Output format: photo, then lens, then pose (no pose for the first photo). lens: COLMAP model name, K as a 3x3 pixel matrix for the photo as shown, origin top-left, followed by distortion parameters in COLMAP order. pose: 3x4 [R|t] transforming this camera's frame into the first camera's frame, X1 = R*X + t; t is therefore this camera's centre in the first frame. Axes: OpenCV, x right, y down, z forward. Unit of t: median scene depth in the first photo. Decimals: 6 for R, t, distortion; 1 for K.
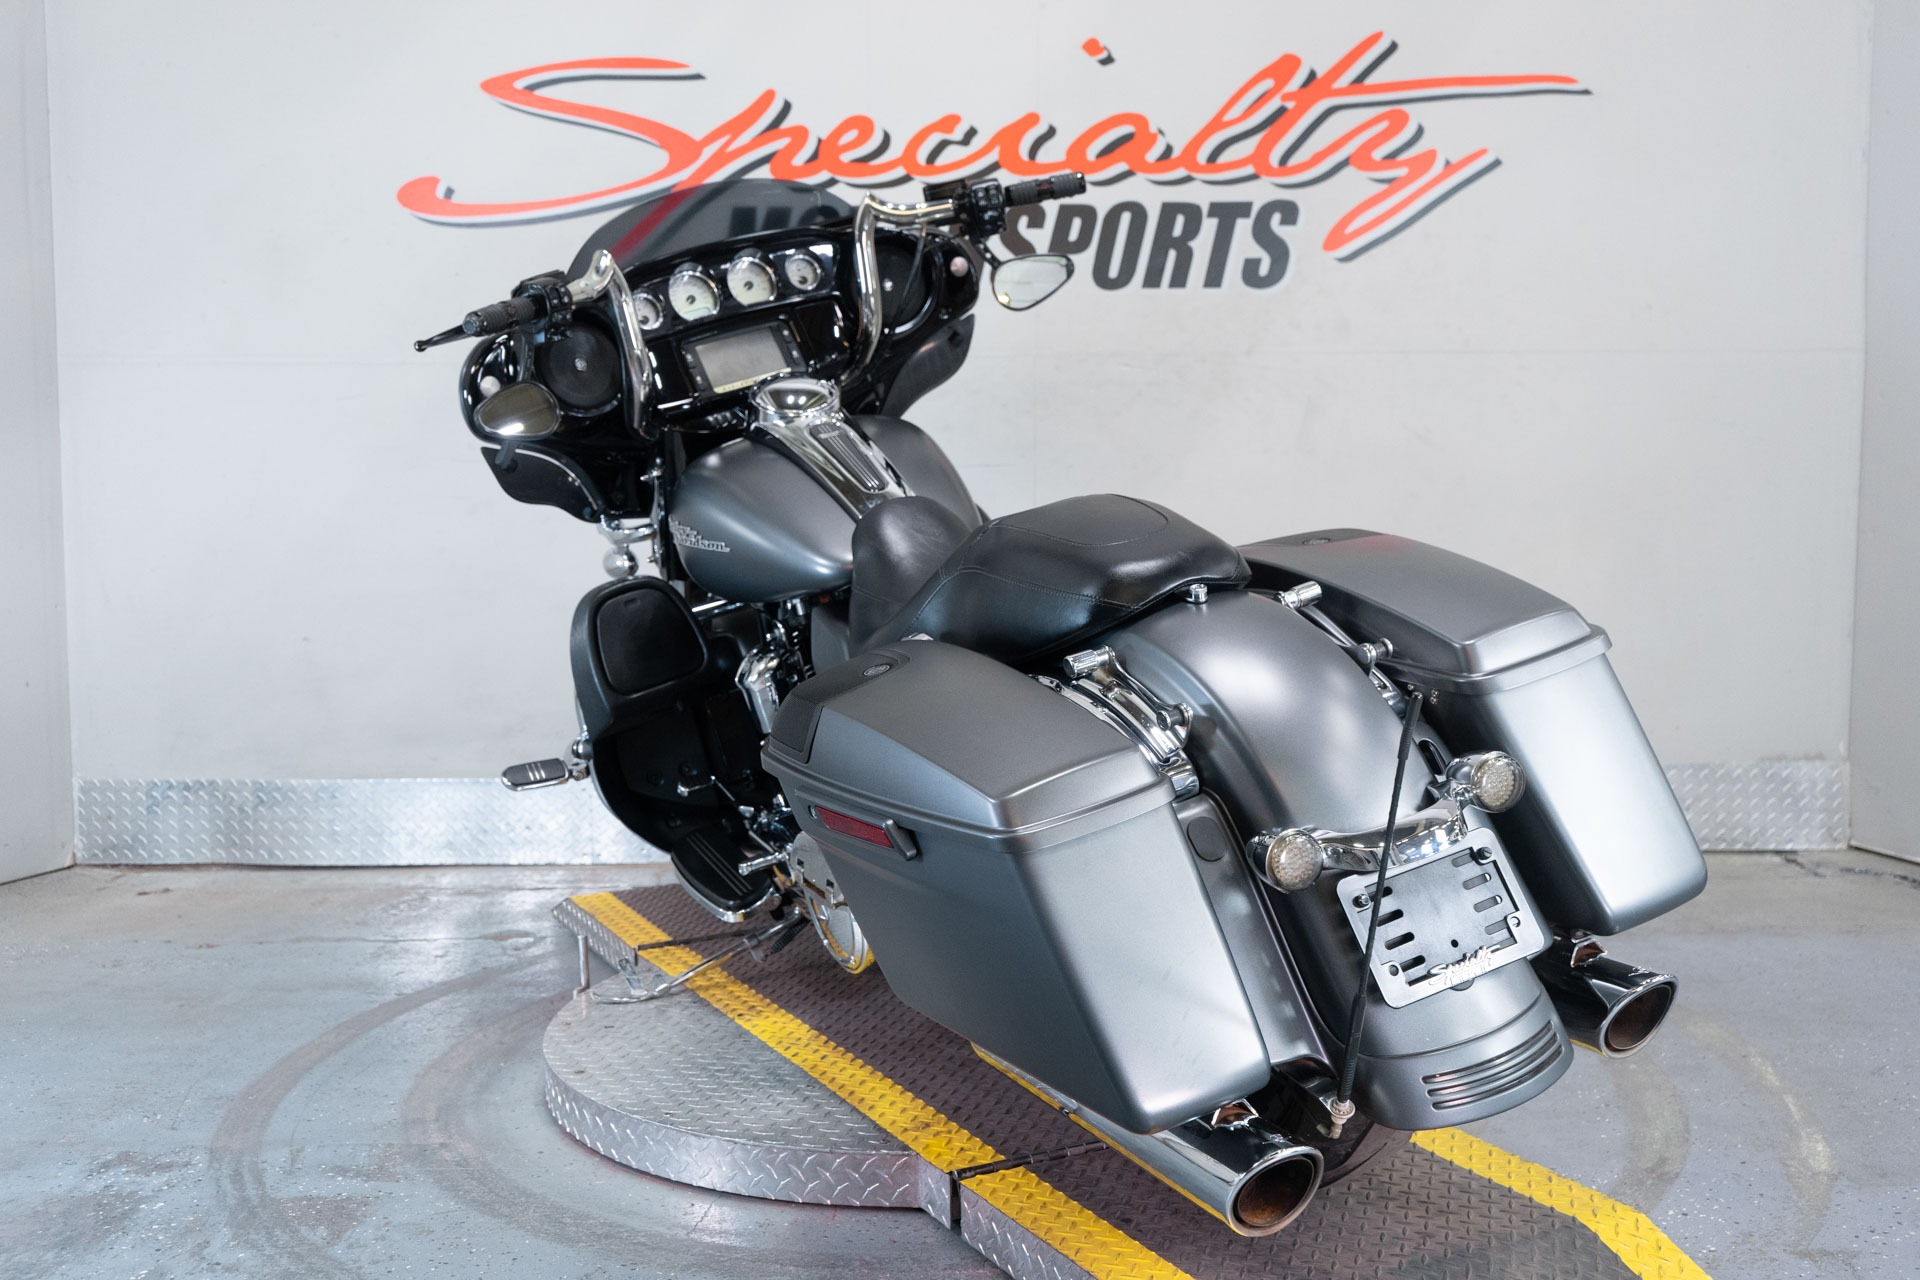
lens RADIAL K [[1896.8, 0, 956.1], [0, 1896.8, 637.9], [0, 0, 1]] dist [0.010533, 0.000000]
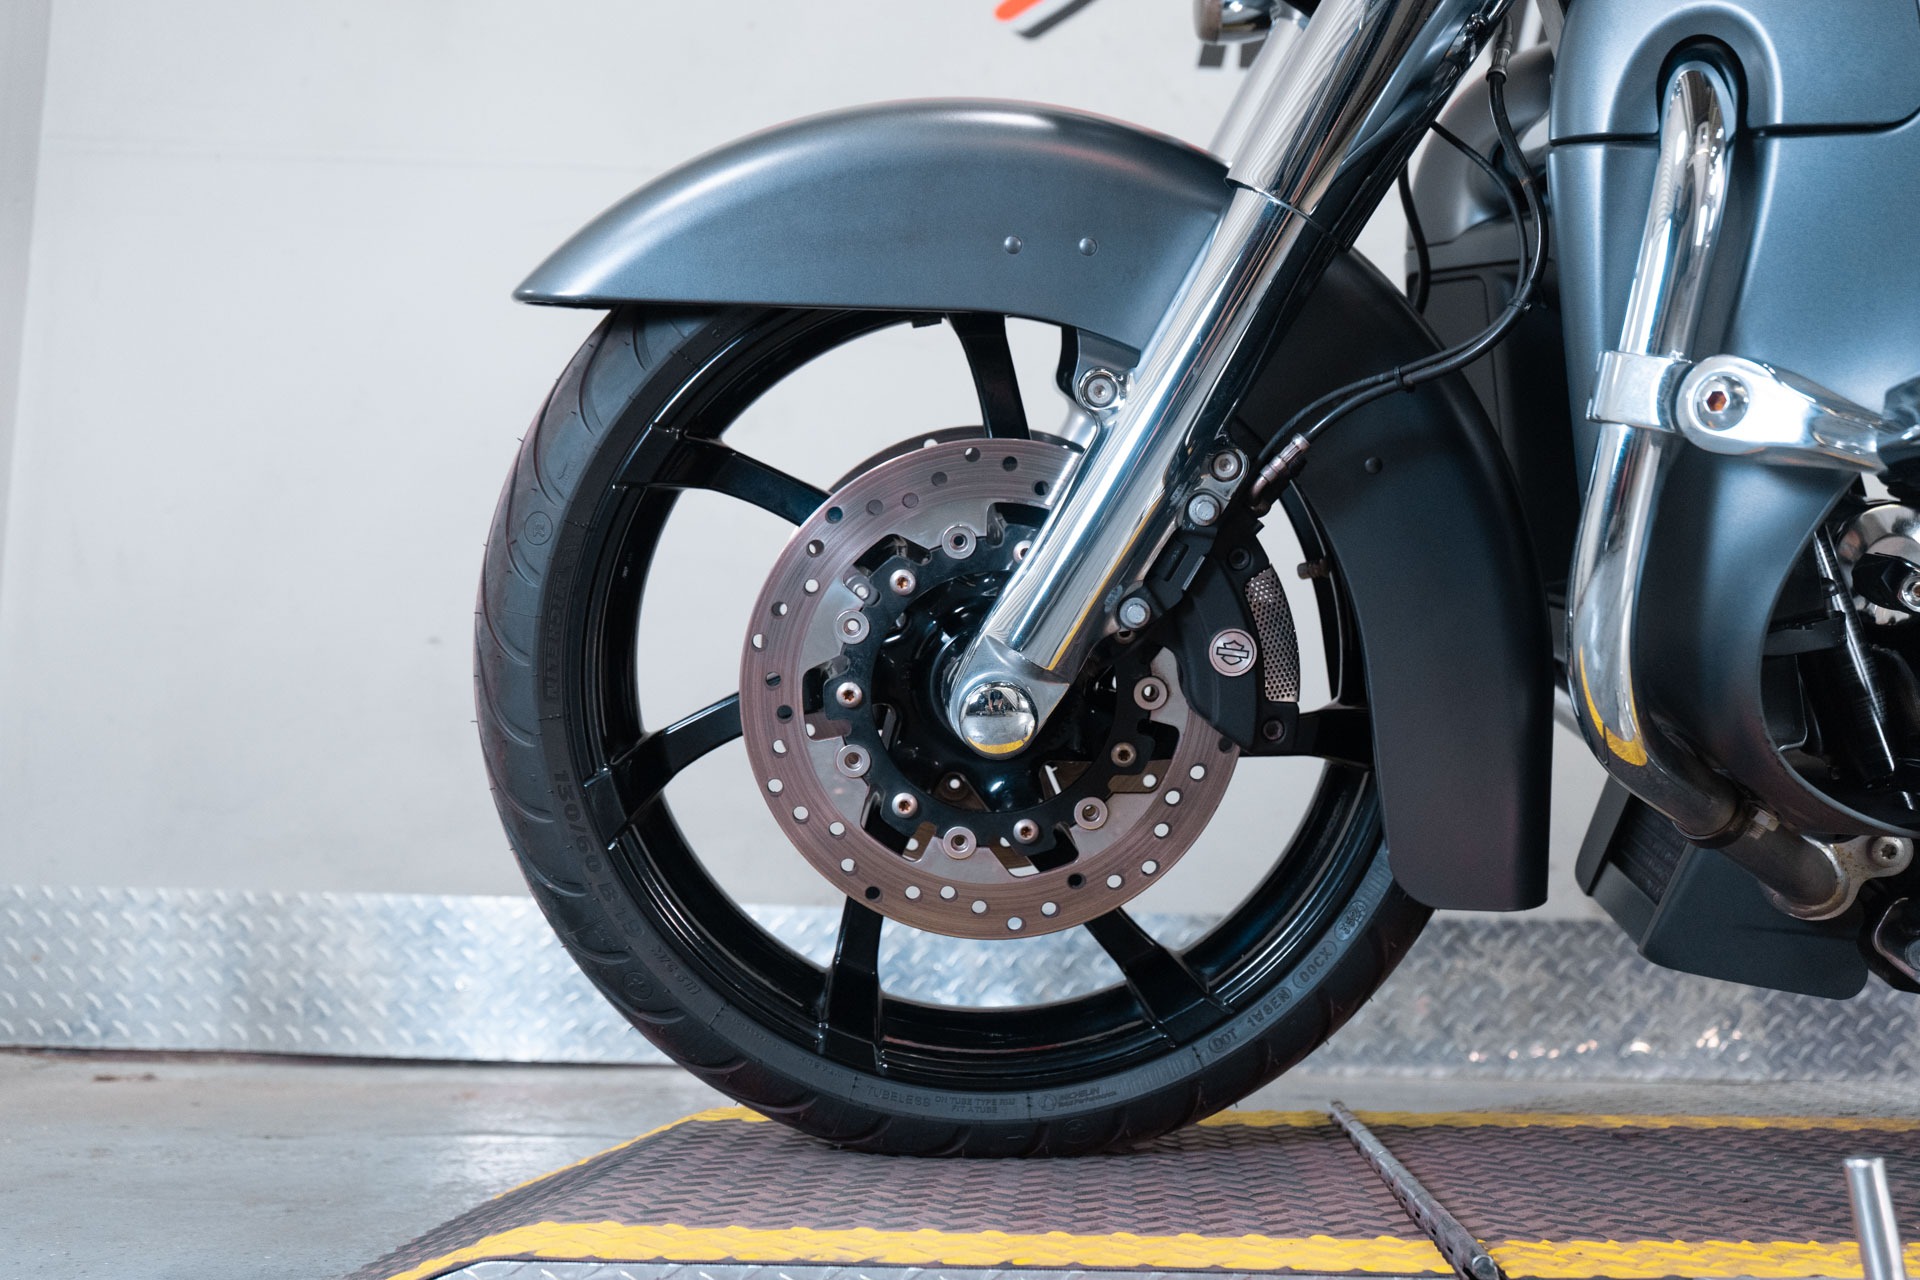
lens RADIAL K [[2172.7, 0, 968.0], [0, 2172.7, 634.6], [0, 0, 1]] dist [-0.006660, 0.000000]
pose [[0.998814, 0.037241, 0.031349, -0.215076], [-0.030459, 0.980471, -0.194289, 0.121926], [-0.037973, 0.193104, 0.980443, 0.389155]]
